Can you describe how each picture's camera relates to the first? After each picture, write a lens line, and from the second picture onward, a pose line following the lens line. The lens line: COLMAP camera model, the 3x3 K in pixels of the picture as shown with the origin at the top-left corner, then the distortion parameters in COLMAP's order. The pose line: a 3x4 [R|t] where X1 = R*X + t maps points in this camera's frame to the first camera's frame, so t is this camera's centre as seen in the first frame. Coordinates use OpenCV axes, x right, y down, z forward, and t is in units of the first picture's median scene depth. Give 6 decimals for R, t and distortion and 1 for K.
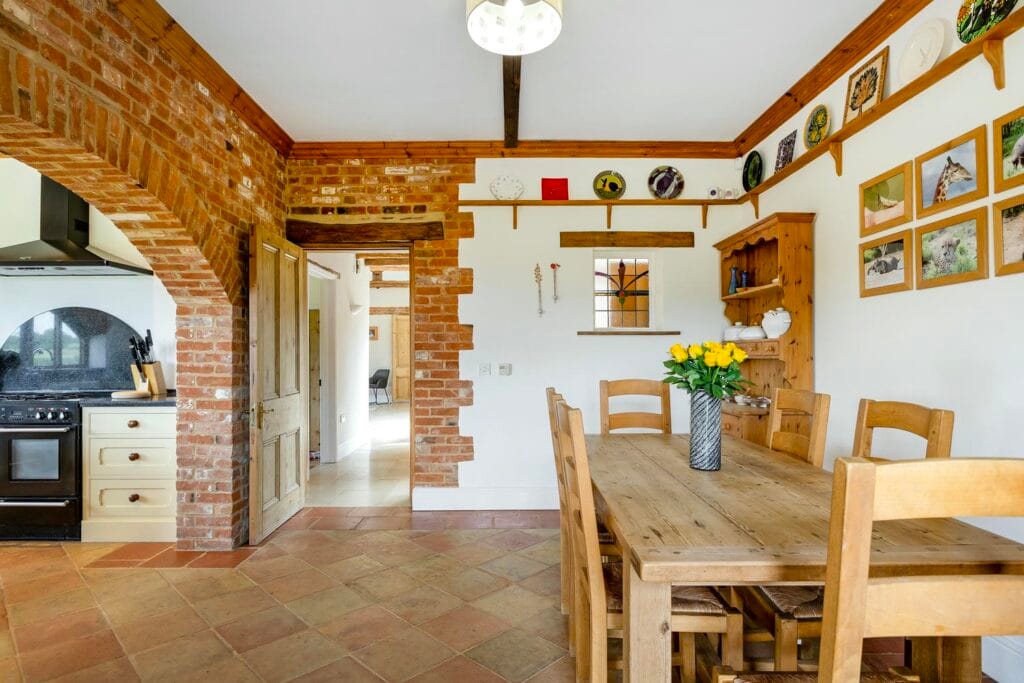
lens RADIAL K [[547.2, 0, 513.9], [0, 547.2, 348.5], [0, 0, 1]] dist [-0.013009, -0.000732]
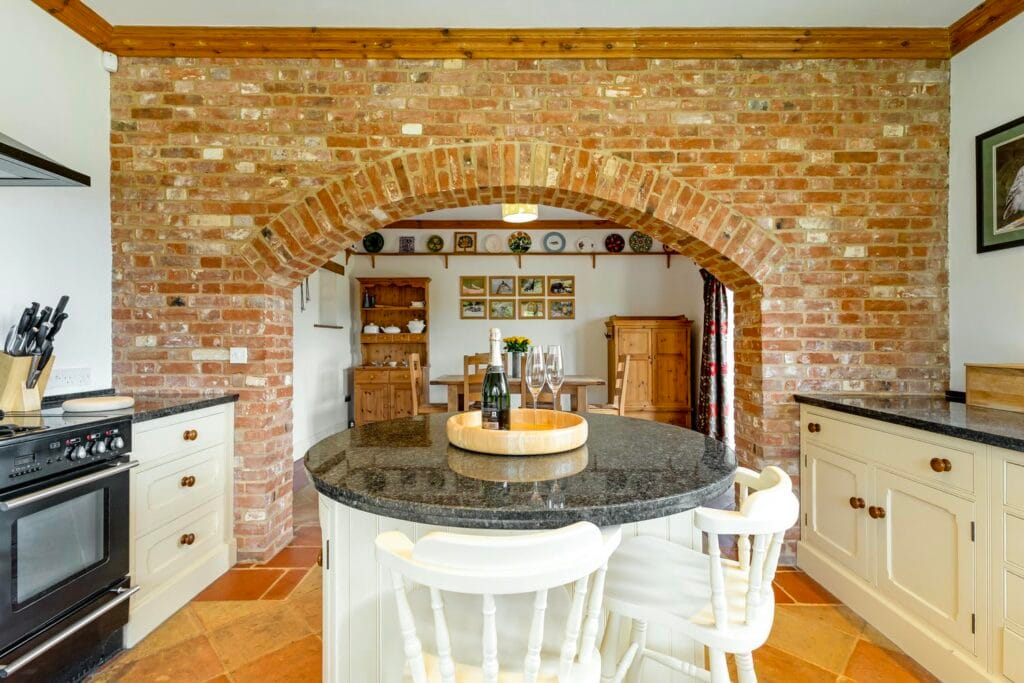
lens RADIAL K [[449.4, 0, 517.2], [0, 449.4, 339.0], [0, 0, 1]] dist [0.004161, -0.000009]
pose [[0.021967, 0.007181, 0.999733, -1.296378], [-0.008222, 0.999942, -0.007002, 0.013949], [-0.999725, -0.008066, 0.022025, 0.567443]]
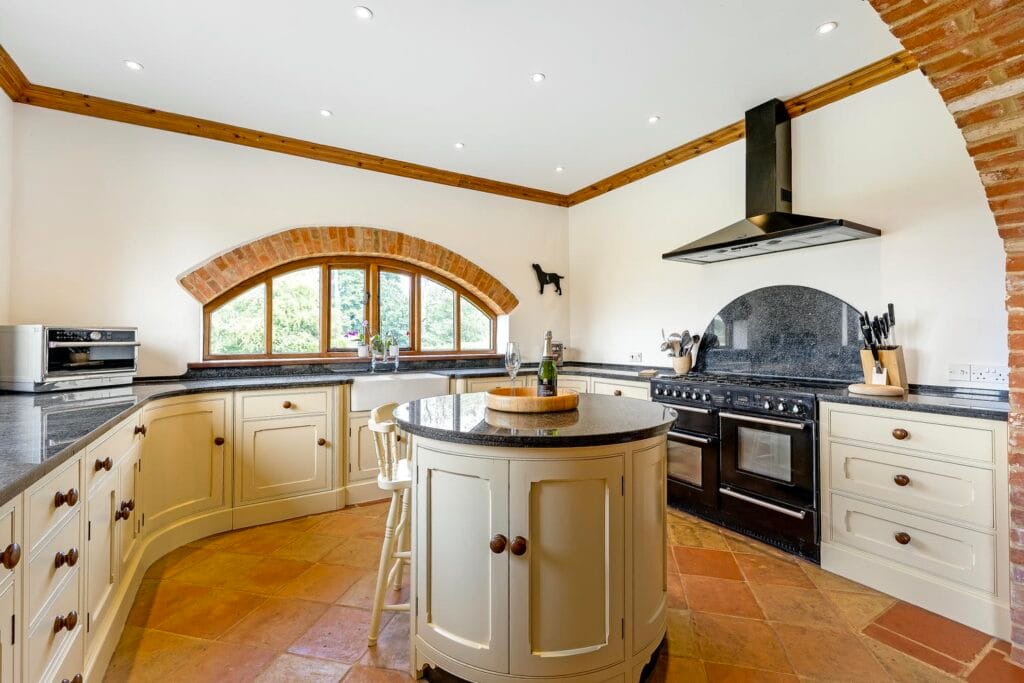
lens RADIAL K [[449.4, 0, 511.4], [0, 449.4, 337.0], [0, 0, 1]] dist [0.004161, -0.000009]
pose [[0.504774, 0.002433, -0.863248, -0.451689], [0.005135, 0.999970, 0.005821, 0.004999], [0.863236, -0.007371, 0.504747, 0.261481]]
